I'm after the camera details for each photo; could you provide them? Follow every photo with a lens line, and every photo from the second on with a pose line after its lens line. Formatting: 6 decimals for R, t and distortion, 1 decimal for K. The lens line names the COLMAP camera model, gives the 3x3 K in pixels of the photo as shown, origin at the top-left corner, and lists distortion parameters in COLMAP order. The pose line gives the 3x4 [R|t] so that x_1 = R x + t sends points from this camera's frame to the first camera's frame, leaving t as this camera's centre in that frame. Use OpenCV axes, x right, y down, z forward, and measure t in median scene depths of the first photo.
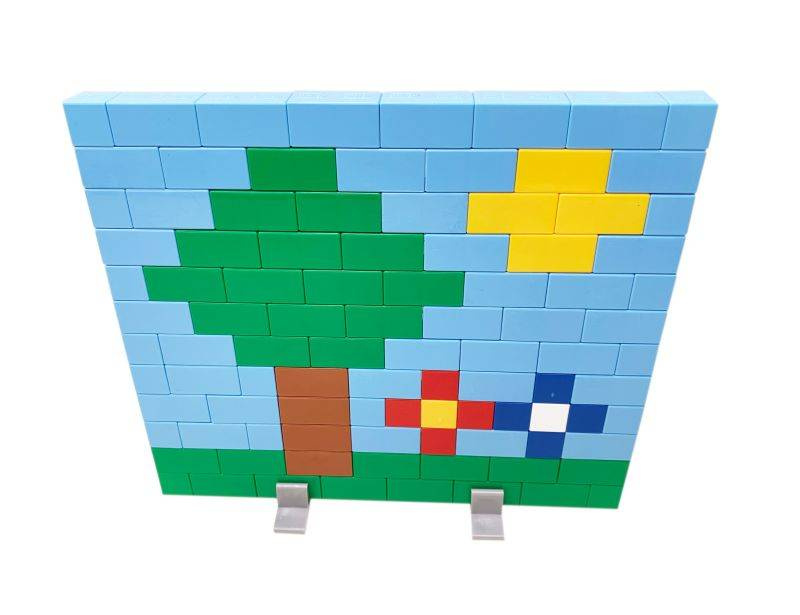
lens RADIAL K [[660.5, 0, 391.5], [0, 660.5, 338.2], [0, 0, 1]] dist [-0.015341, 0.010296]
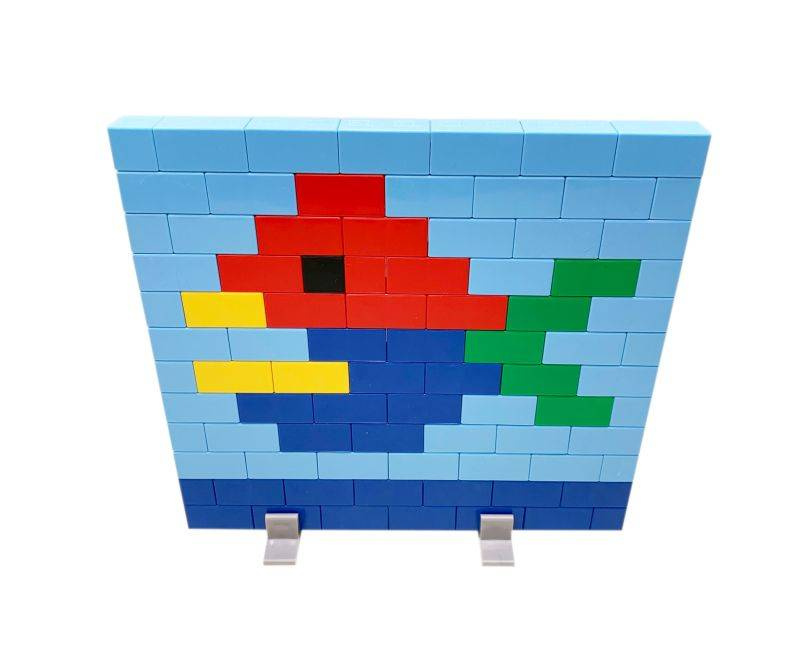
lens RADIAL K [[662.8, 0, 393.0], [0, 662.8, 329.2], [0, 0, 1]] dist [-0.007584, -0.009444]
pose [[0.998116, -0.008460, 0.060774, -0.127907], [0.011518, 0.998675, -0.050154, -0.001988], [-0.060269, 0.050760, 0.996891, 0.005160]]
